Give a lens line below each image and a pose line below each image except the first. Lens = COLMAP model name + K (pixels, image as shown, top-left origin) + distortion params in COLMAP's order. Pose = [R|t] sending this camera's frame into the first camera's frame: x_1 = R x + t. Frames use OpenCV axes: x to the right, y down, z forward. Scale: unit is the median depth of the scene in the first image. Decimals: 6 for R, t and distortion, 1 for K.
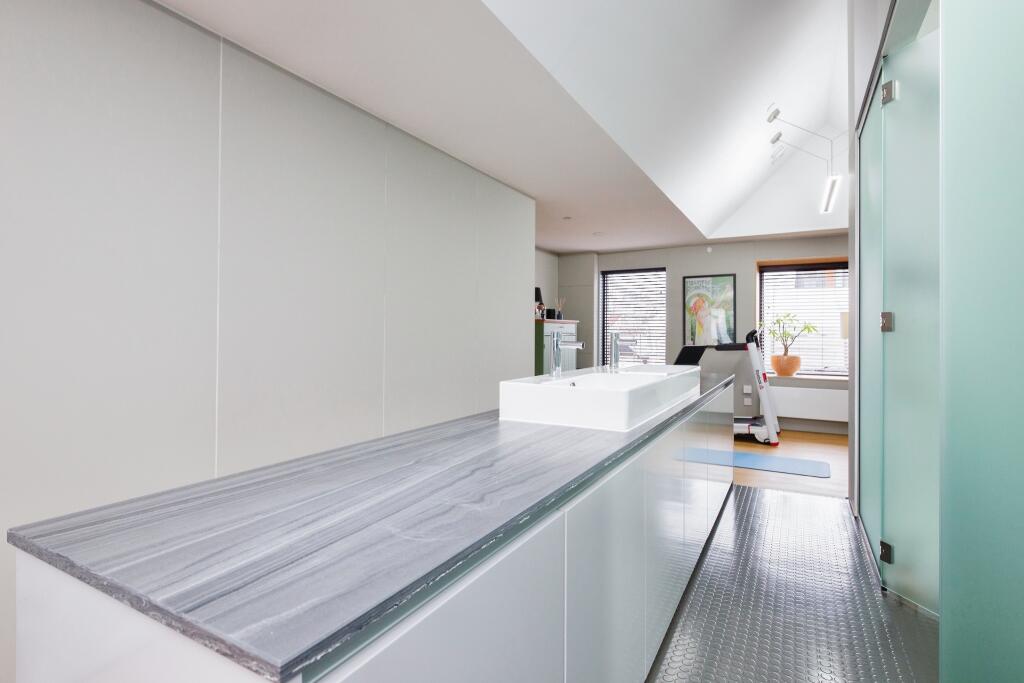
lens RADIAL K [[506.9, 0, 509.8], [0, 506.9, 330.3], [0, 0, 1]] dist [0.000587, 0.000136]
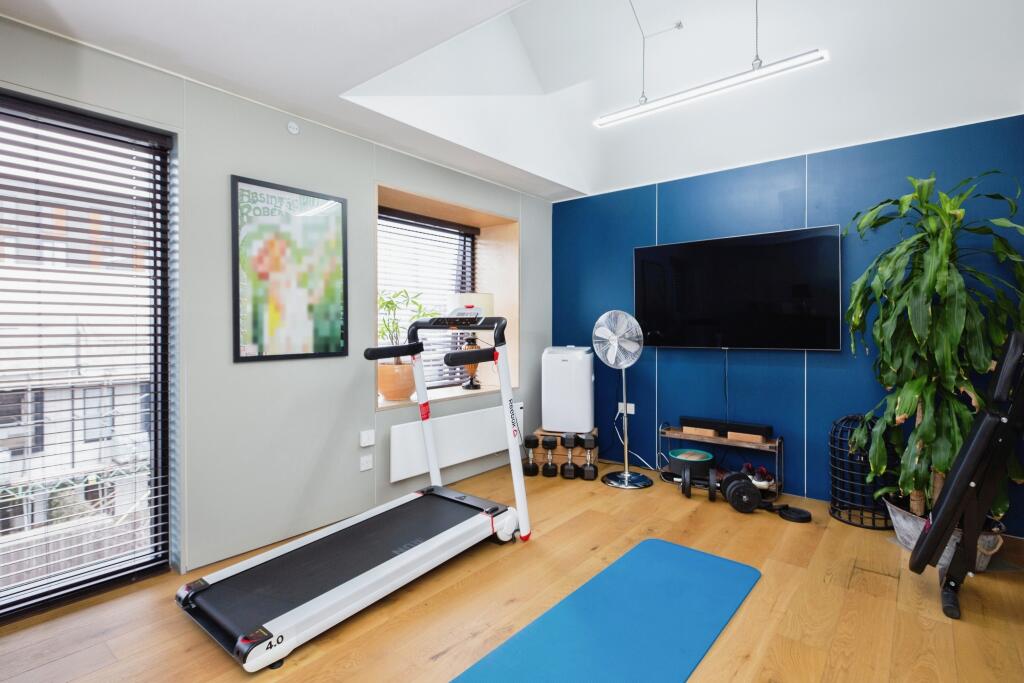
lens RADIAL K [[506.9, 0, 509.8], [0, 506.9, 330.3], [0, 0, 1]] dist [0.000587, 0.000136]
pose [[0.177275, -0.005106, 0.984148, 0.004445], [-0.005387, 0.999967, 0.006158, 0.006988], [-0.984147, -0.006393, 0.177241, 0.766342]]
